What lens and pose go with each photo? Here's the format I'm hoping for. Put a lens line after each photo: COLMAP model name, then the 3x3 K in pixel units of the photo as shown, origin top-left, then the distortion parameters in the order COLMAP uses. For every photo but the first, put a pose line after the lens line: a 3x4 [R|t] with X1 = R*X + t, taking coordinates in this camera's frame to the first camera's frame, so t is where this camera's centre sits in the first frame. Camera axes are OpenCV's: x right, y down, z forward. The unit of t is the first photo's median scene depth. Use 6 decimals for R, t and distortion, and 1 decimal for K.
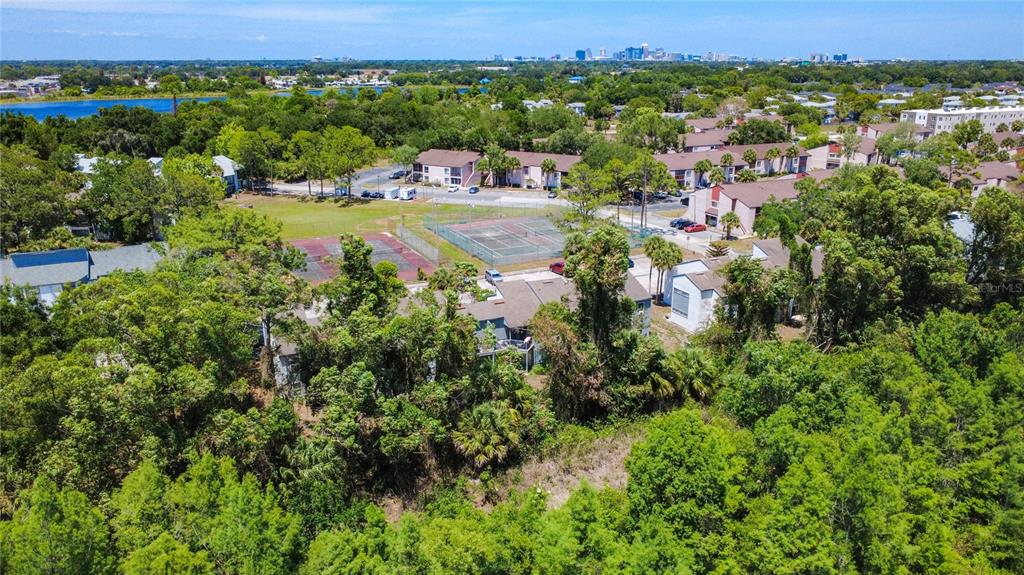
lens RADIAL K [[736.0, 0, 509.3], [0, 736.0, 288.7], [0, 0, 1]] dist [-0.001705, -0.001607]
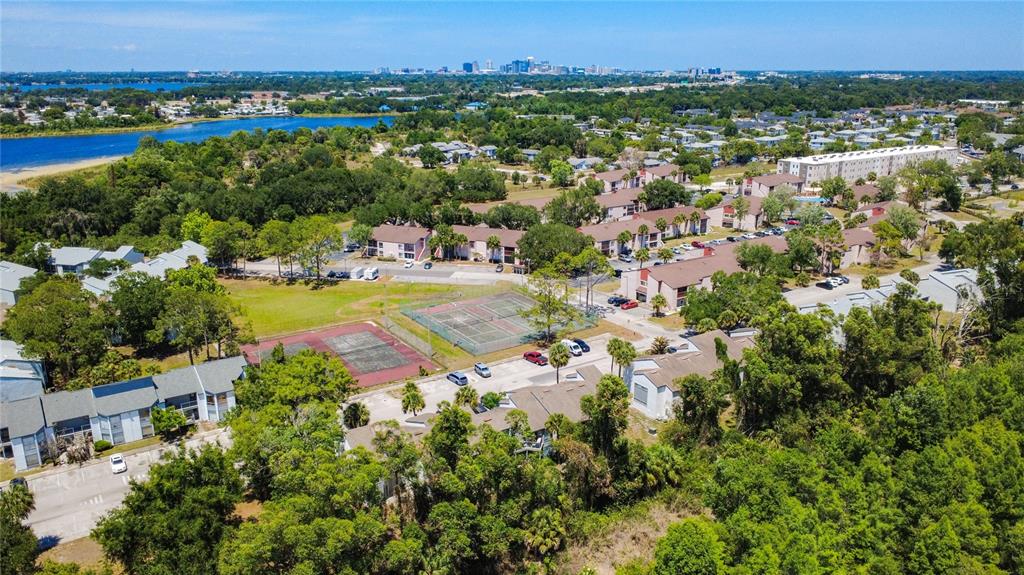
lens RADIAL K [[736.0, 0, 509.3], [0, 736.0, 288.7], [0, 0, 1]] dist [-0.001705, -0.001607]
pose [[0.989688, -0.041830, 0.136995, -0.078418], [0.044410, 0.998888, -0.015834, -0.073037], [-0.136180, 0.021755, 0.990445, -0.124474]]
